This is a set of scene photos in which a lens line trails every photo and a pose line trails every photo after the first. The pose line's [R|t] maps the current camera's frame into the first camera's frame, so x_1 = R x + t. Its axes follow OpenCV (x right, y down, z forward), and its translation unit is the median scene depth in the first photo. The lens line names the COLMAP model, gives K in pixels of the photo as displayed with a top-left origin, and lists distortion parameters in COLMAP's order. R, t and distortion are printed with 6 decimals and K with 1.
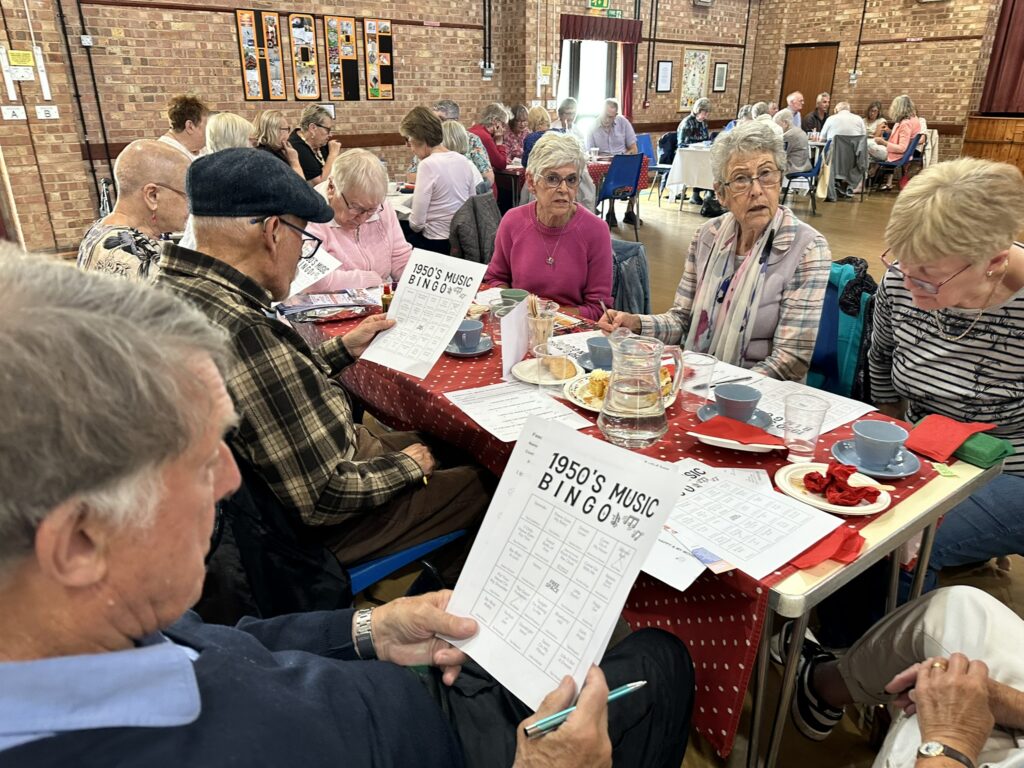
lens RADIAL K [[726.5, 0, 493.2], [0, 726.5, 363.7], [0, 0, 1]] dist [0.009723, -0.001958]
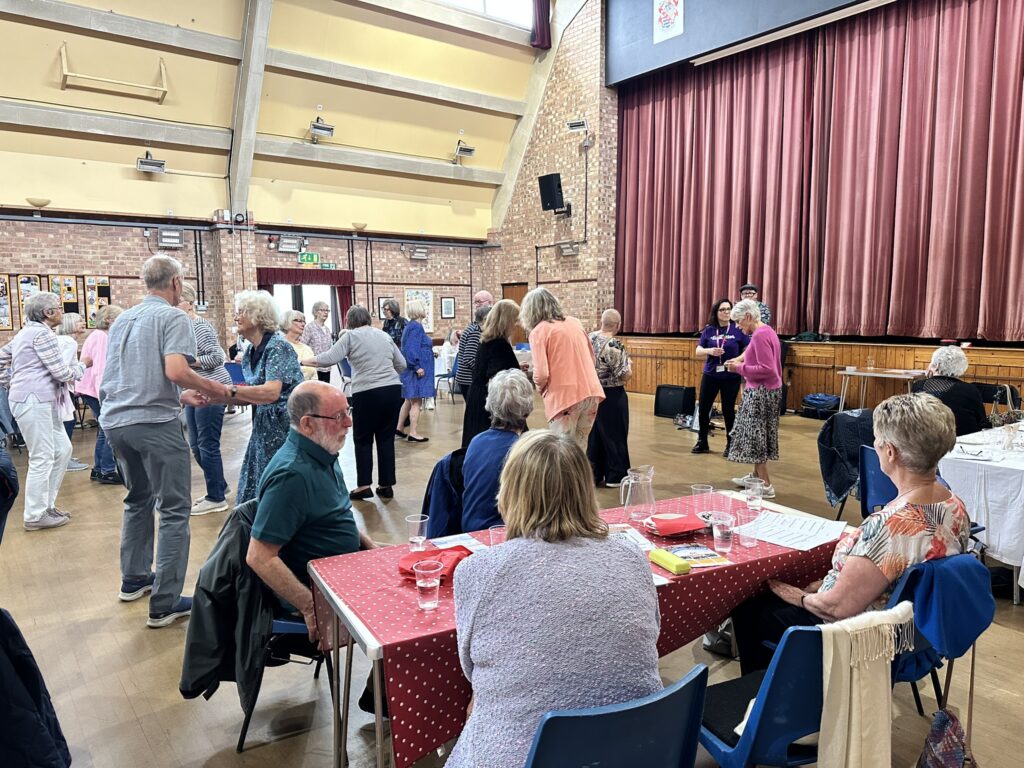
lens RADIAL K [[712.2, 0, 512.0], [0, 712.2, 384.0], [0, 0, 1]] dist [0.028203, -0.046782]
pose [[0.999147, -0.005538, -0.040926, 0.538196], [-0.005120, 0.966712, -0.255816, 0.071406], [0.040980, 0.255807, 0.965859, -0.214234]]
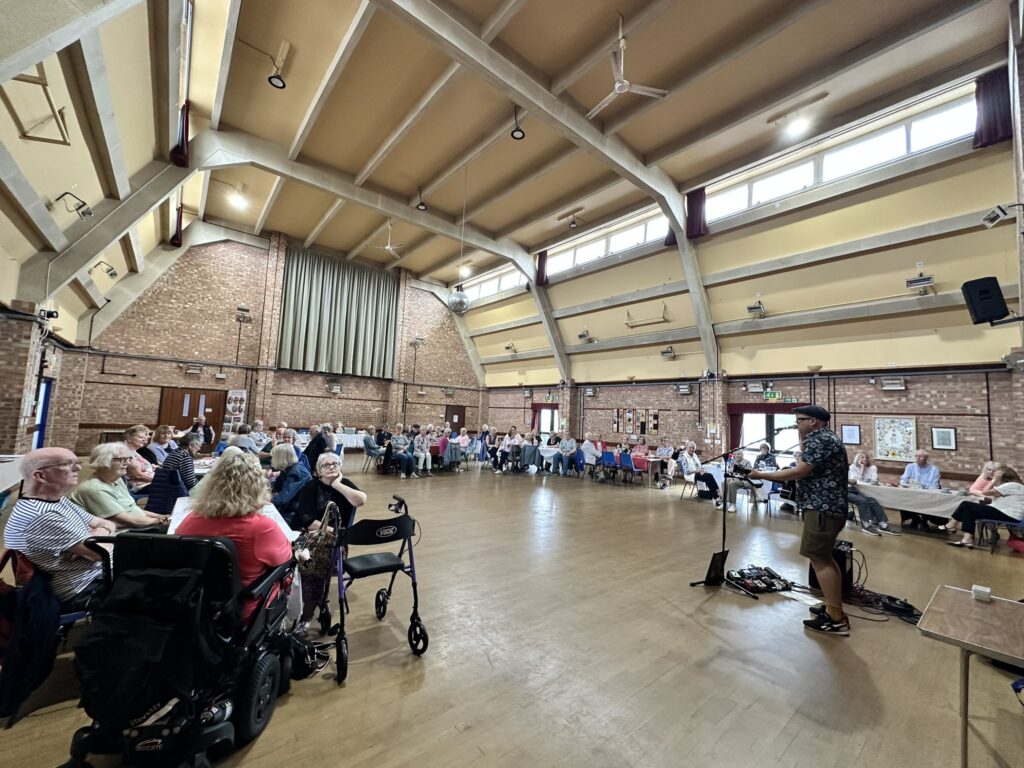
lens RADIAL K [[412.8, 0, 512.0], [0, 412.8, 384.0], [0, 0, 1]] dist [0.012751, 0.000133]
pose [[-0.011666, -0.086391, -0.996193, 1.164099], [-0.392090, 0.916871, -0.074921, -0.156074], [0.919853, 0.389723, -0.044569, 0.365668]]
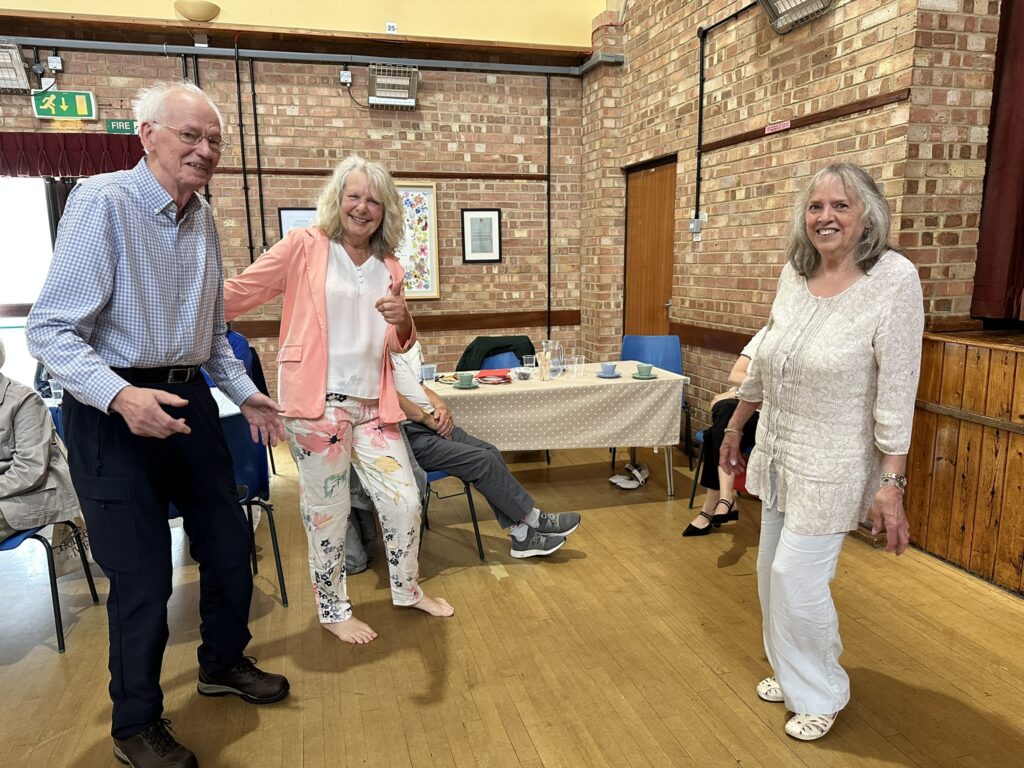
lens RADIAL K [[712.2, 0, 512.0], [0, 712.2, 384.0], [0, 0, 1]] dist [0.028203, -0.046782]
pose [[0.907413, 0.060247, -0.415899, 0.618158], [-0.134136, 0.979425, -0.150779, -0.243894], [0.398258, 0.192606, 0.896824, 0.647888]]
